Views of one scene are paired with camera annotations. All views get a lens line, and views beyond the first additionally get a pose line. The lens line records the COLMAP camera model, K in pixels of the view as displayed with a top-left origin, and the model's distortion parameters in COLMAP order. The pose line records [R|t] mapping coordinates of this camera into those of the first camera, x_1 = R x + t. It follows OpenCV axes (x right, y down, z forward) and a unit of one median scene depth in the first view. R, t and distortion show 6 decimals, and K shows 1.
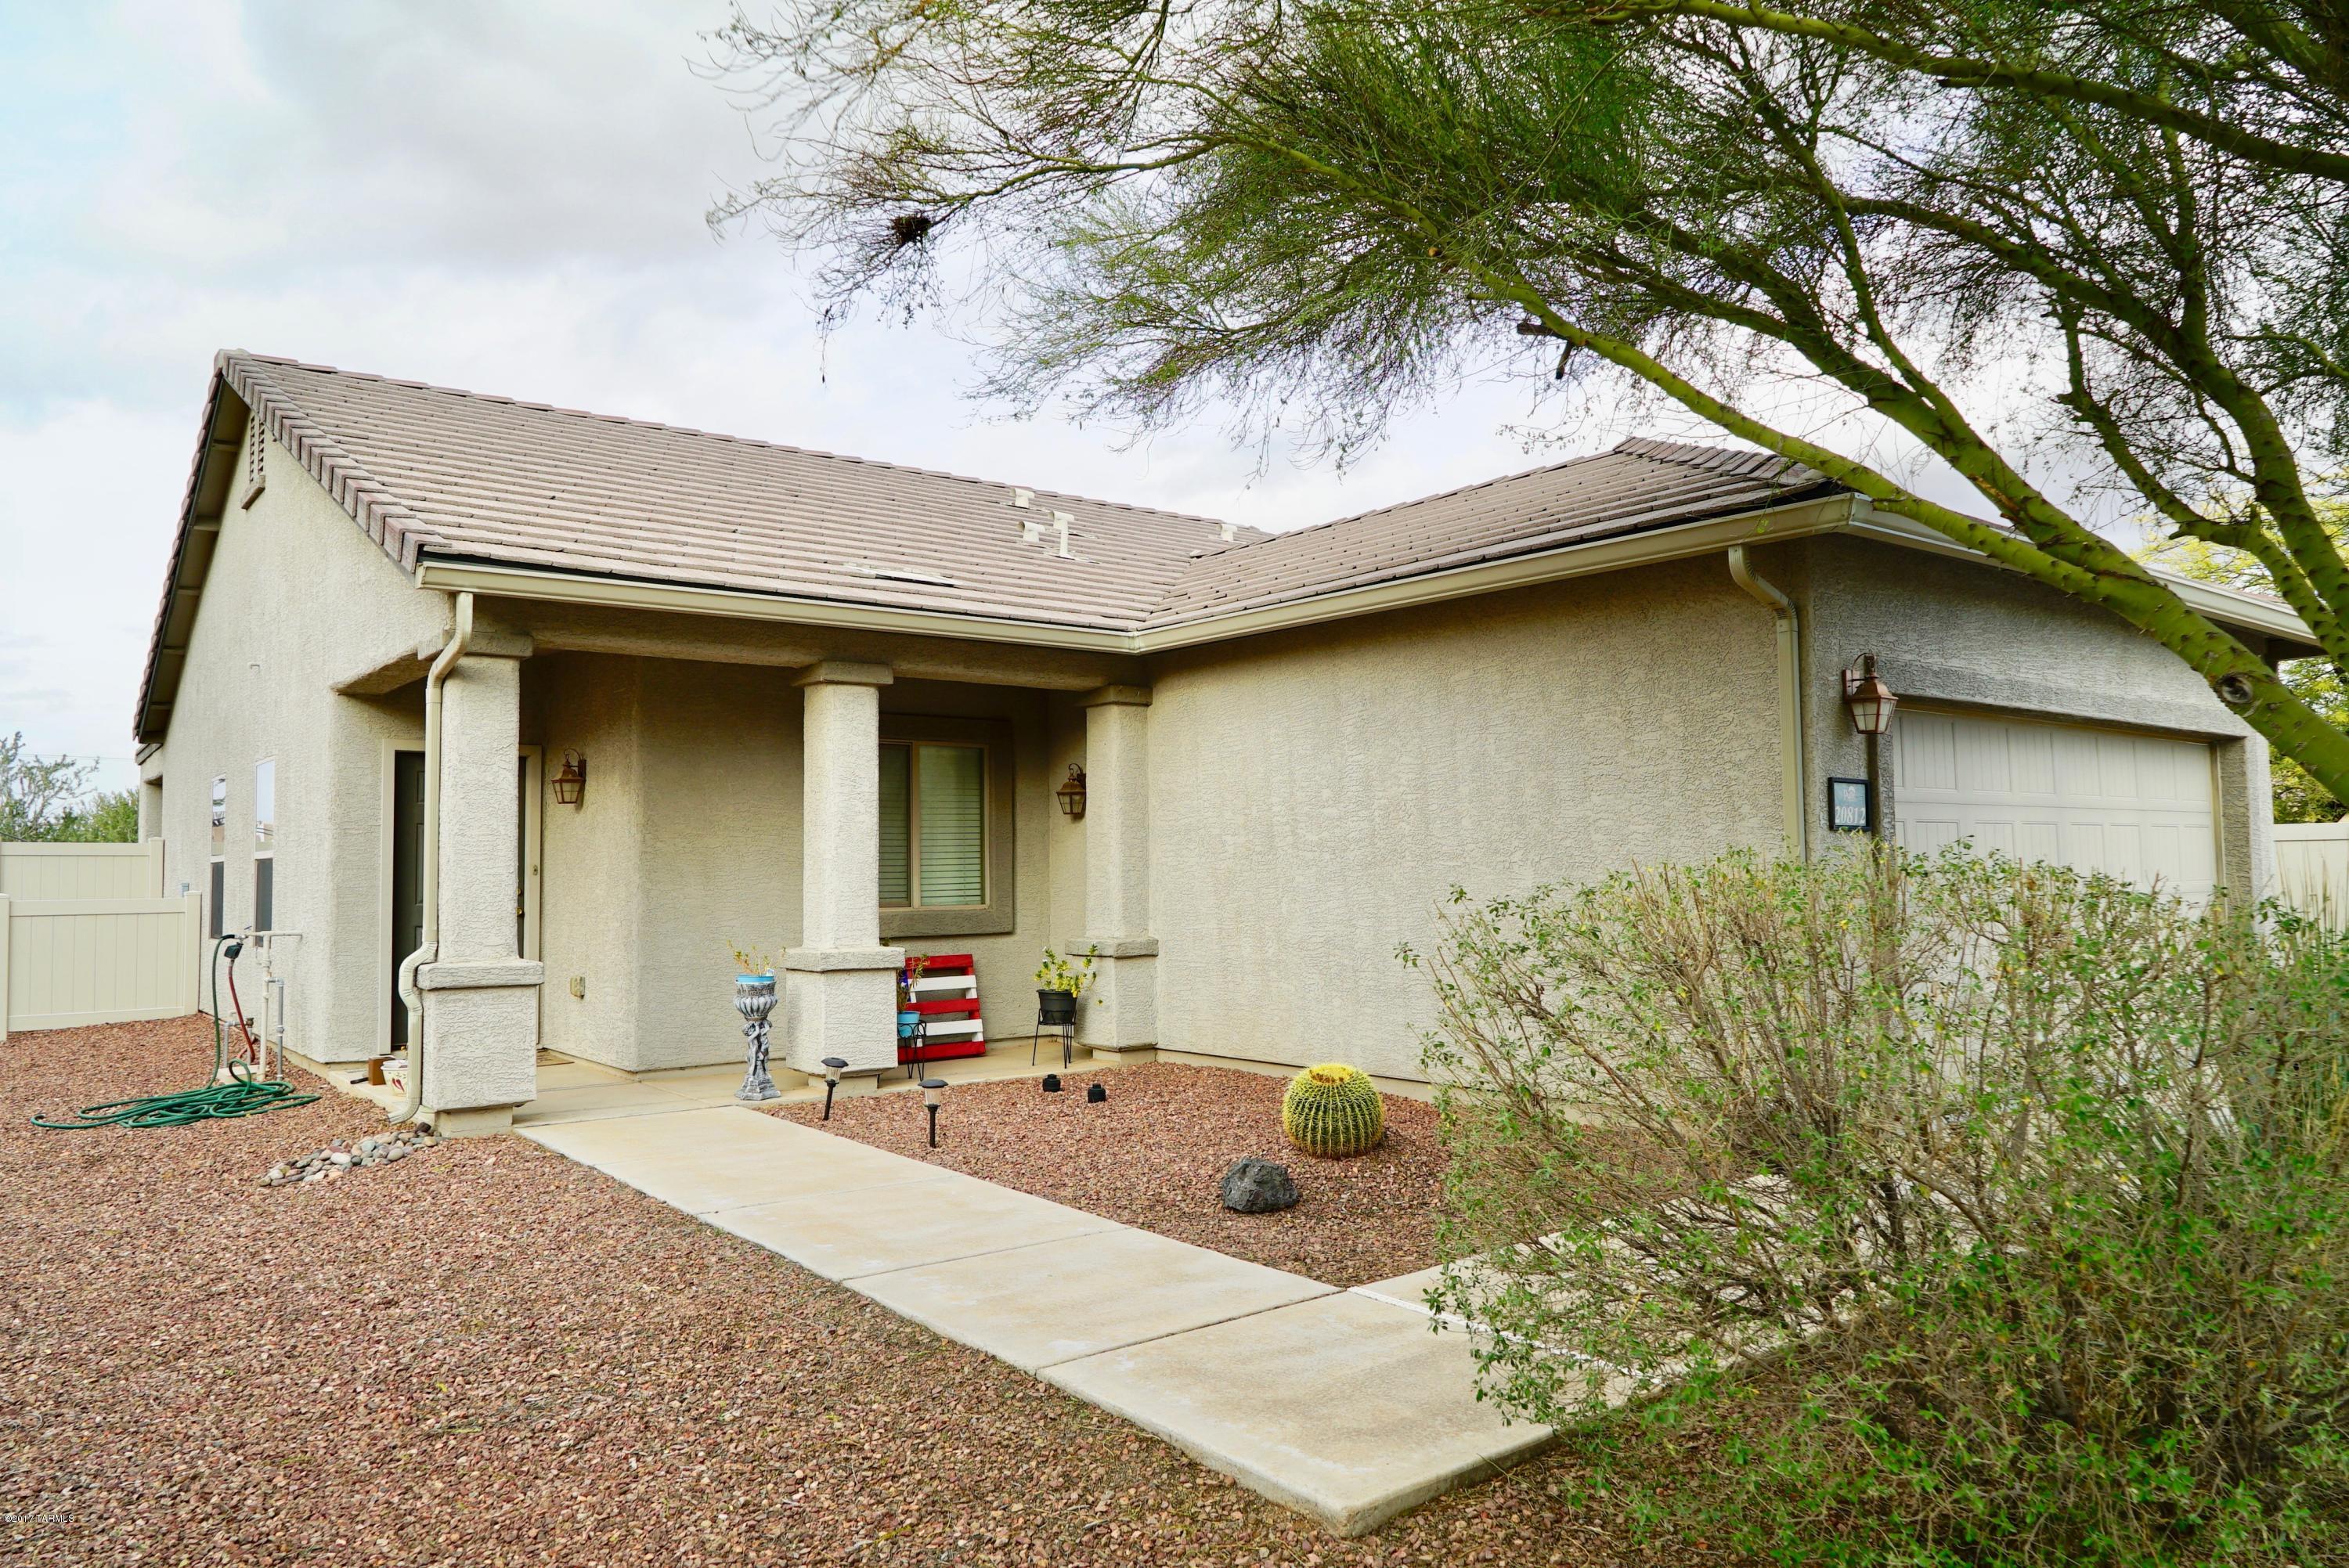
lens RADIAL K [[1593.7, 0, 1180.2], [0, 1593.7, 782.4], [0, 0, 1]] dist [-0.021252, 0.012062]
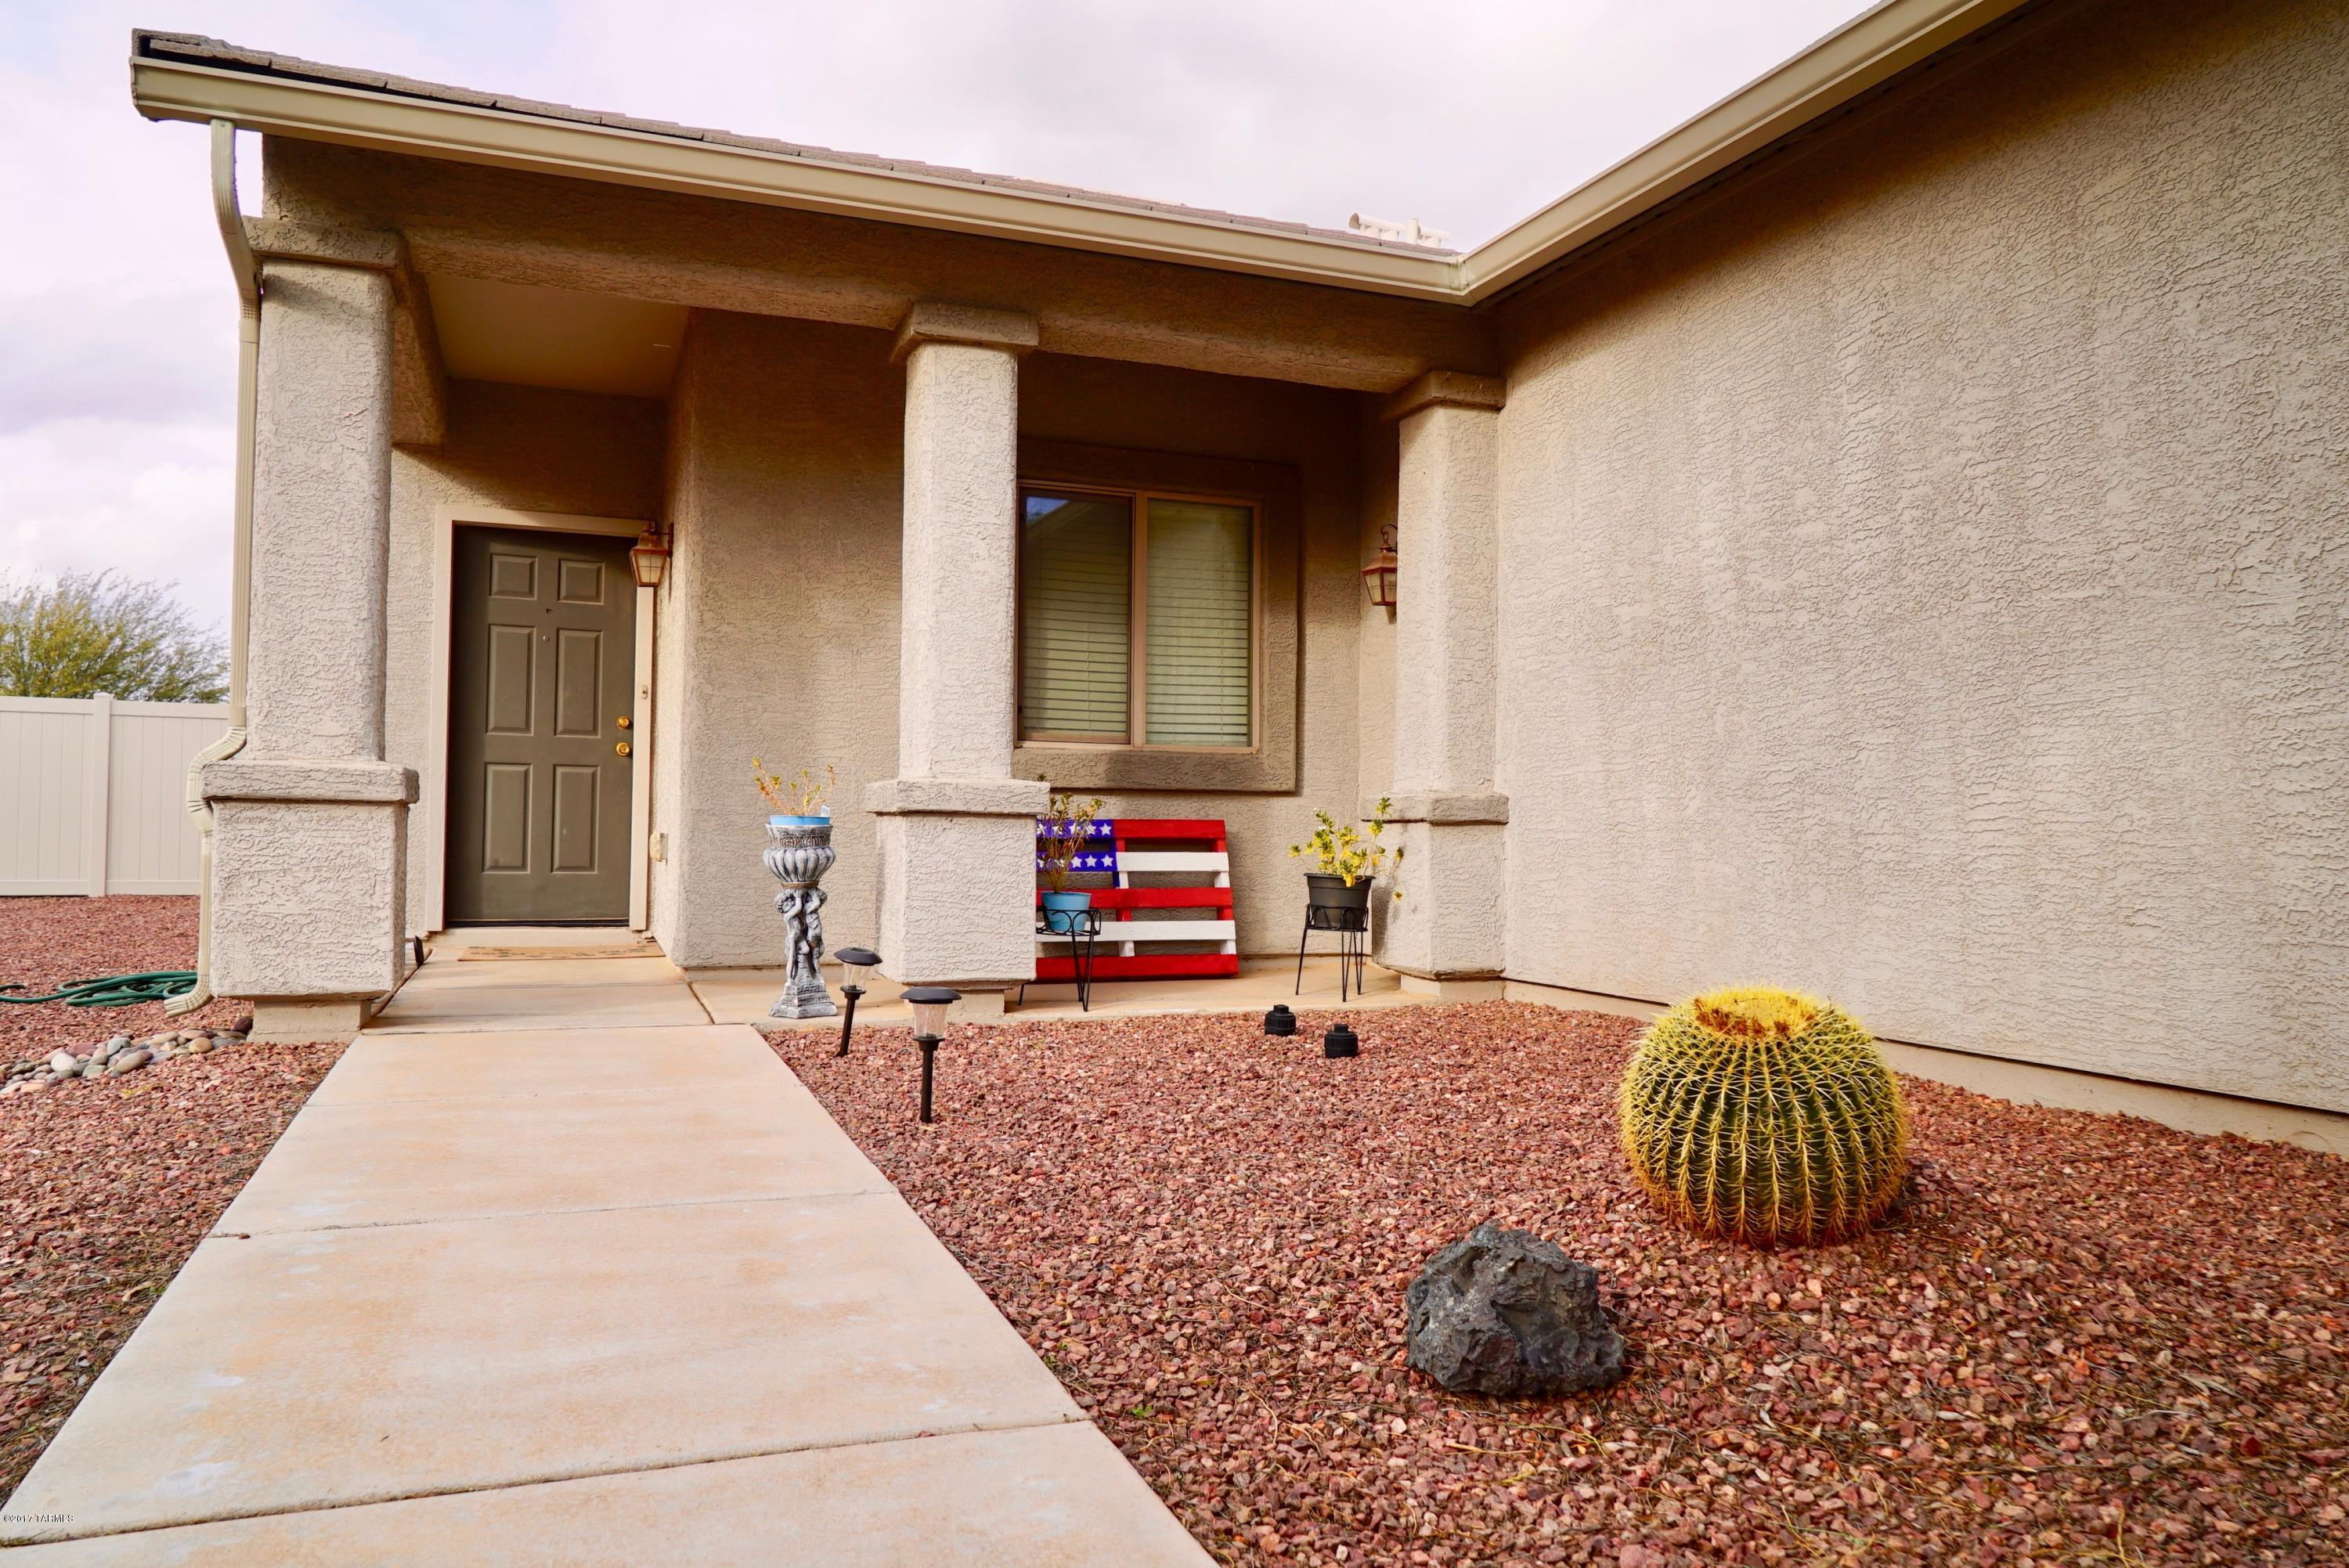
lens RADIAL K [[1593.7, 0, 1180.2], [0, 1593.7, 782.4], [0, 0, 1]] dist [-0.021252, 0.012062]
pose [[0.952104, 0.013518, -0.305475, 0.058429], [-0.005454, 0.999614, 0.027238, 0.088272], [0.305725, -0.024267, 0.951810, 0.446682]]
